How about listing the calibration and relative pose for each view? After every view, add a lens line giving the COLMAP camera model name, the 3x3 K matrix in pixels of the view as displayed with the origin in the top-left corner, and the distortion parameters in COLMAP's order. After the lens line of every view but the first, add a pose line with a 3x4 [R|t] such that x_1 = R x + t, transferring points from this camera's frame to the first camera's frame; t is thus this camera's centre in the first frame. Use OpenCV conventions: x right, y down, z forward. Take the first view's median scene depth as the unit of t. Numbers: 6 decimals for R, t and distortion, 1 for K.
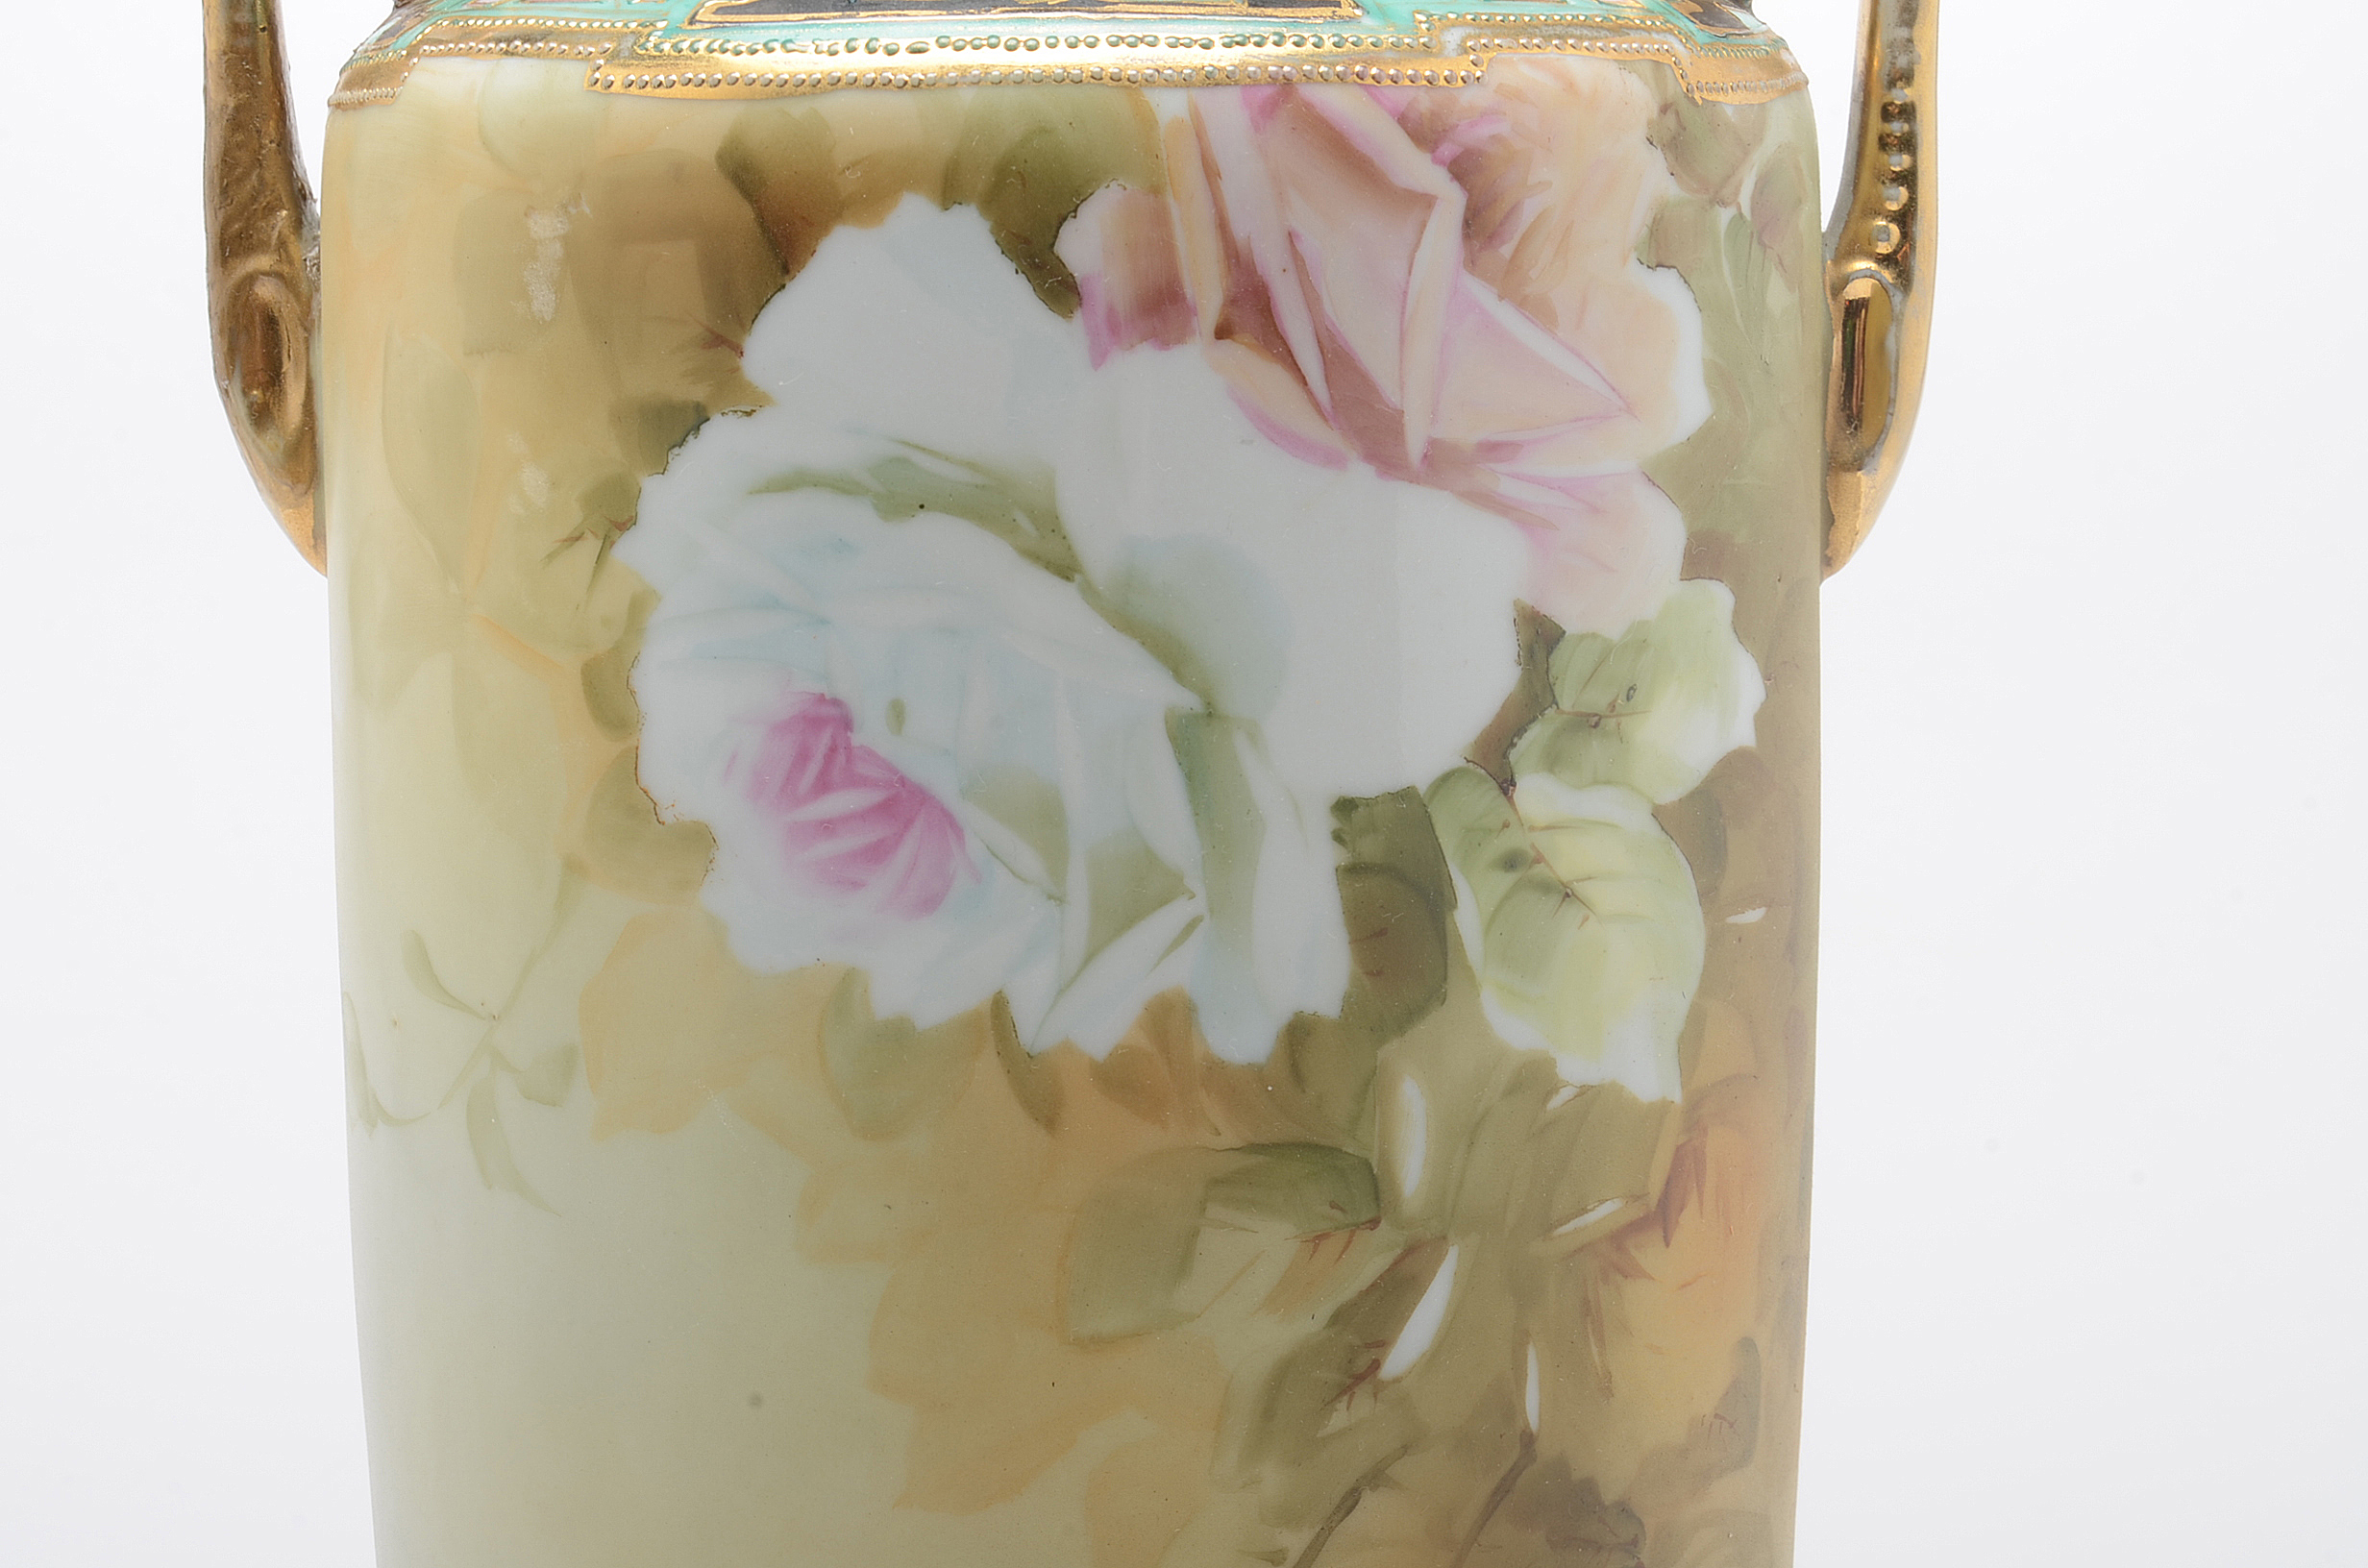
lens RADIAL K [[5222.7, 0, 1184.0], [0, 5222.7, 784.0], [0, 0, 1]] dist [-0.035878, -0.121925]
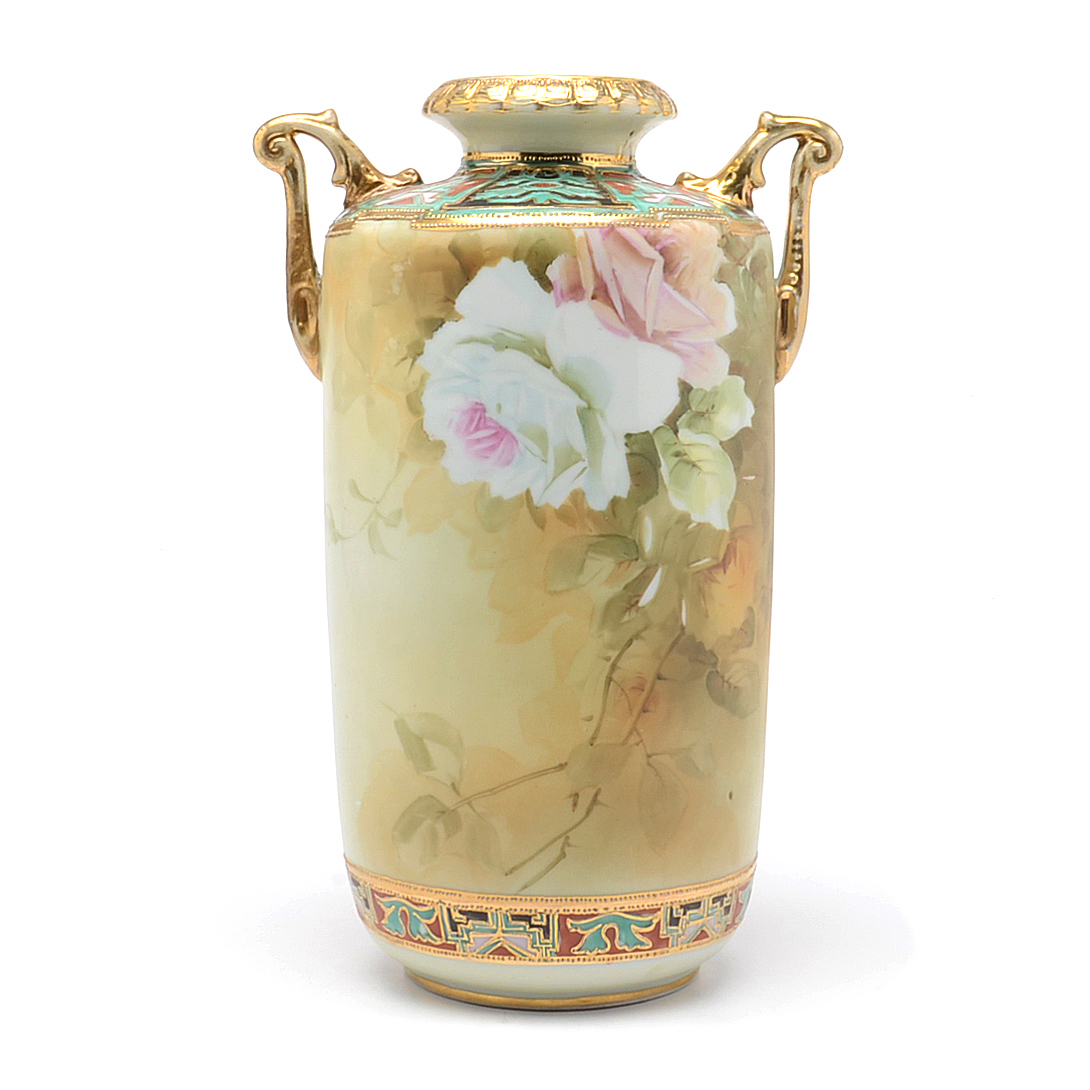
lens RADIAL K [[2709.4, 0, 545.0], [0, 2709.4, 545.0], [0, 0, 1]] dist [-0.114893, 0.011102]
pose [[0.999943, 0.004811, -0.009507, -0.006807], [-0.005264, 0.998824, -0.048188, 0.159889], [0.009264, 0.048236, 0.998793, -0.767950]]
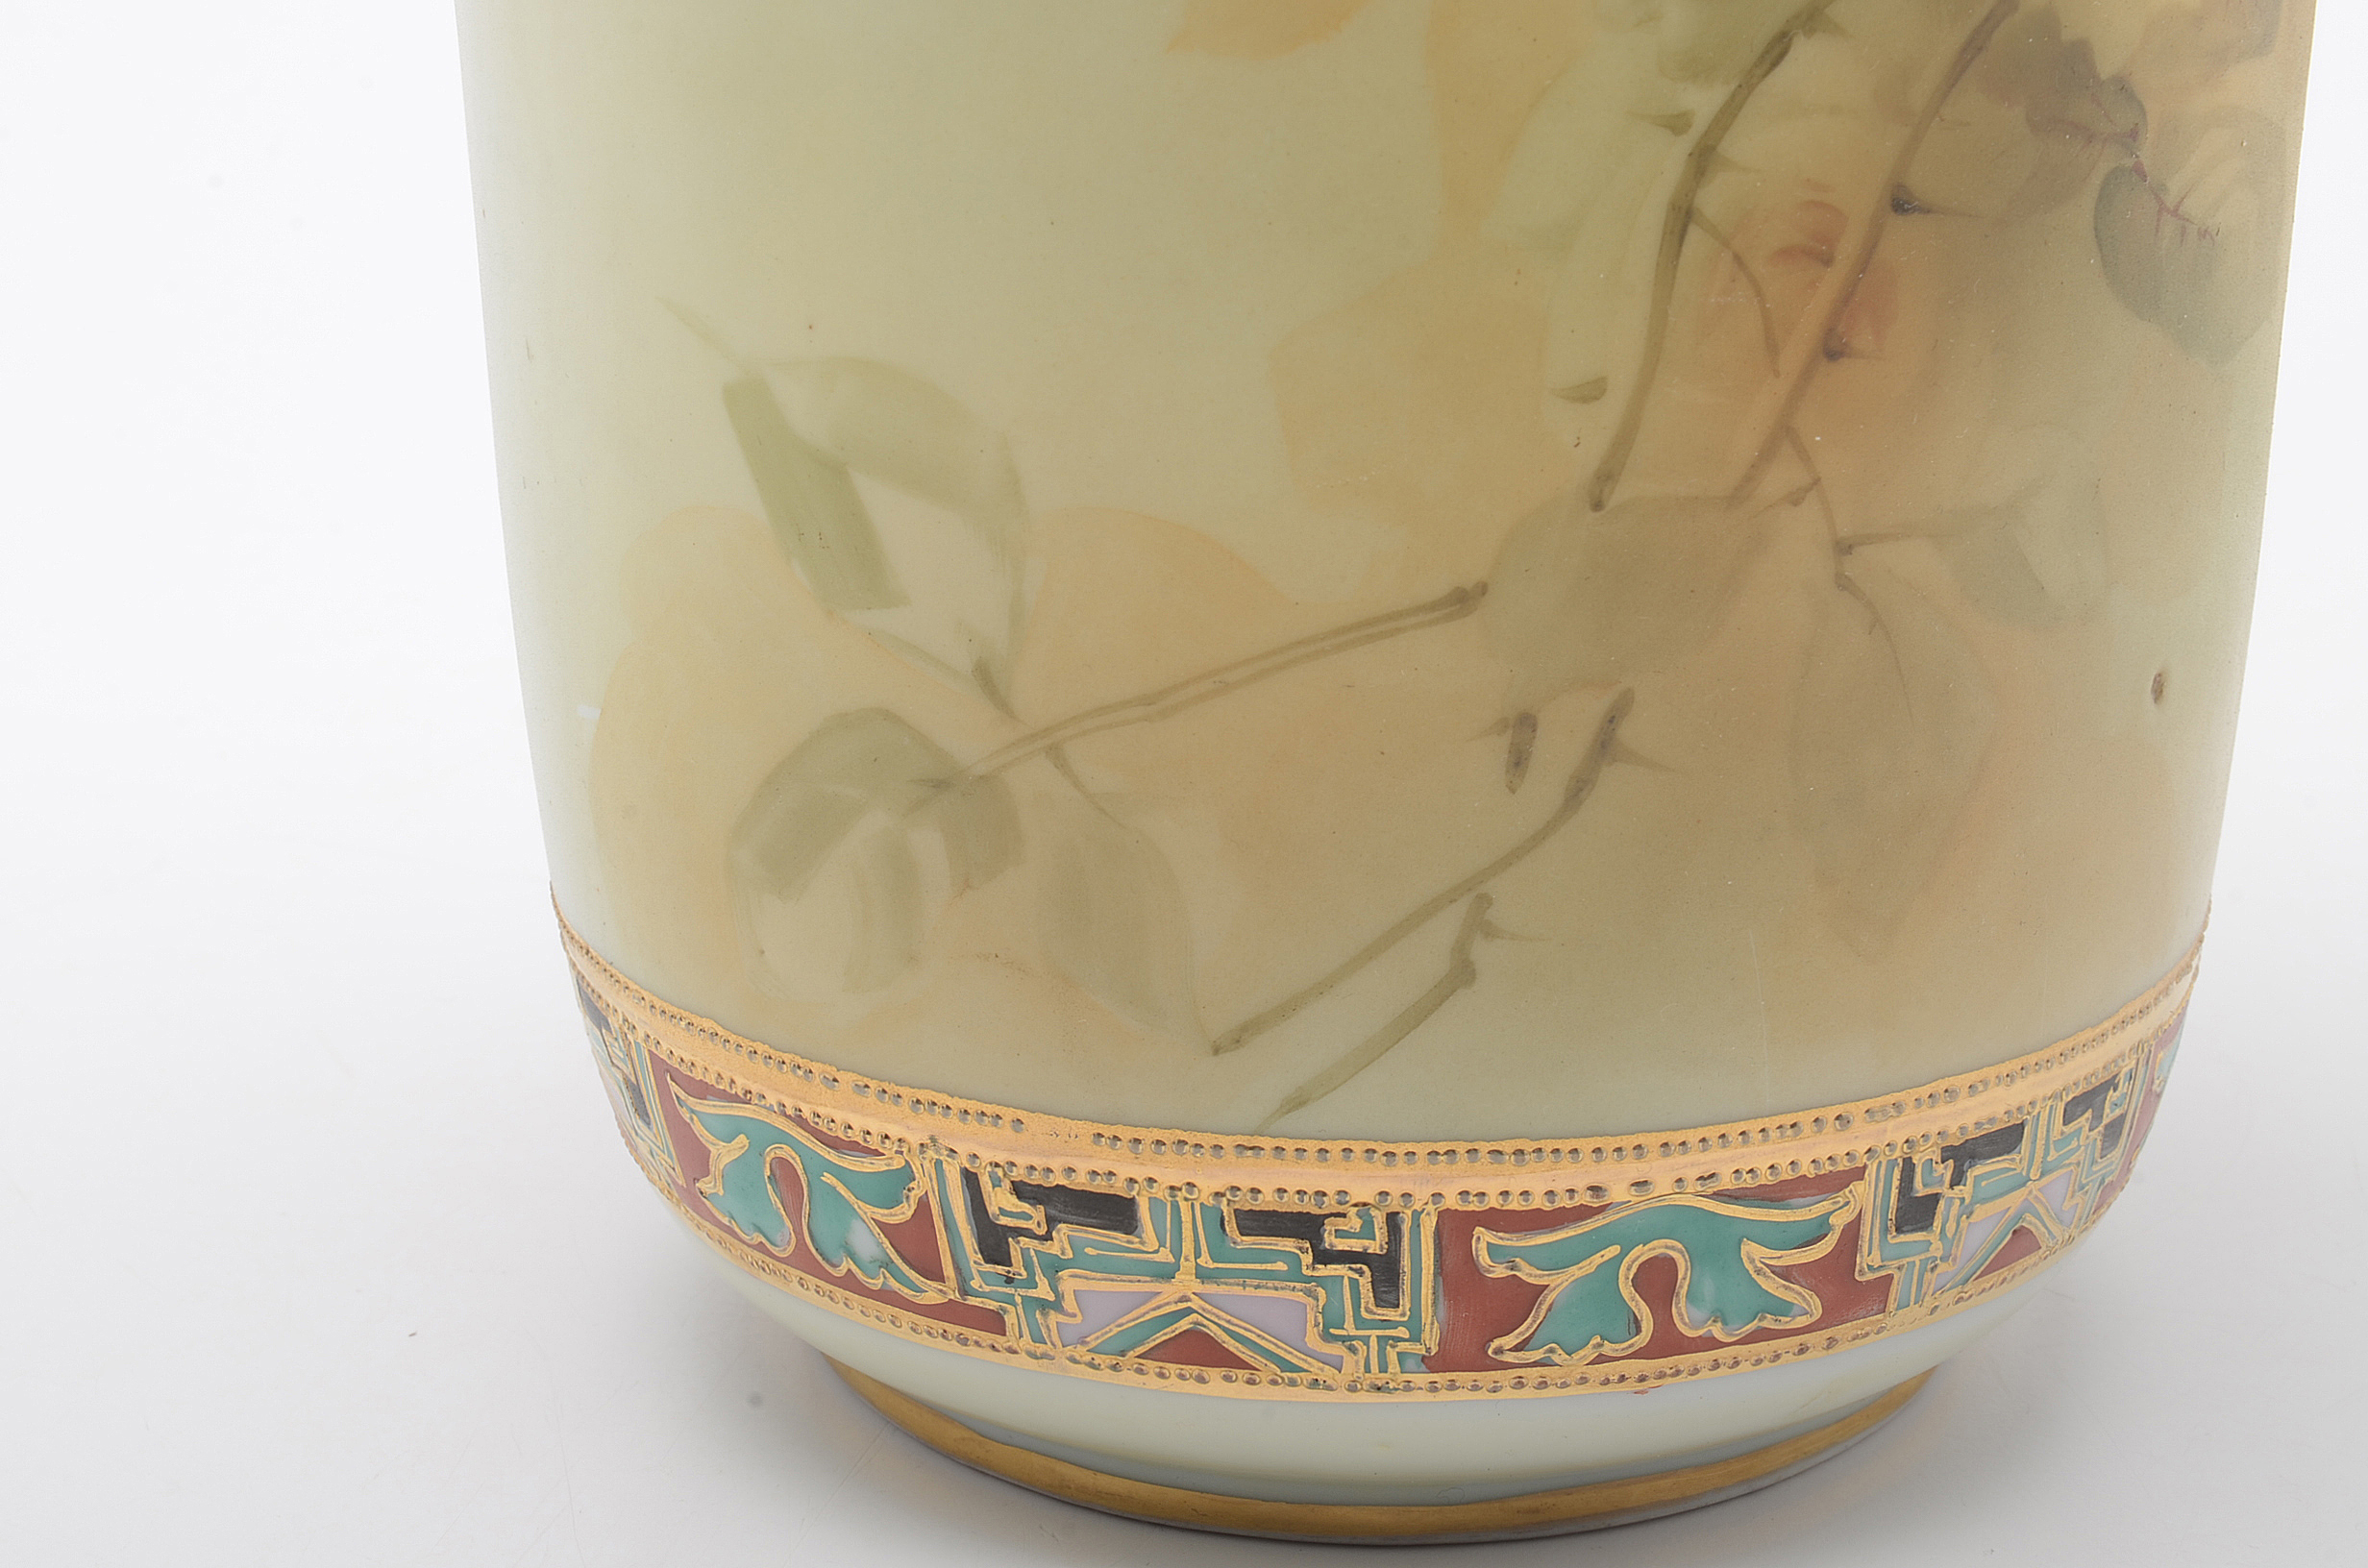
lens RADIAL K [[5222.7, 0, 1184.0], [0, 5222.7, 784.0], [0, 0, 1]] dist [-0.035878, -0.121925]
pose [[0.999973, 0.001802, -0.007120, -0.047860], [-0.000660, 0.987552, 0.157290, 0.124502], [0.007314, -0.157281, 0.987527, 0.246492]]
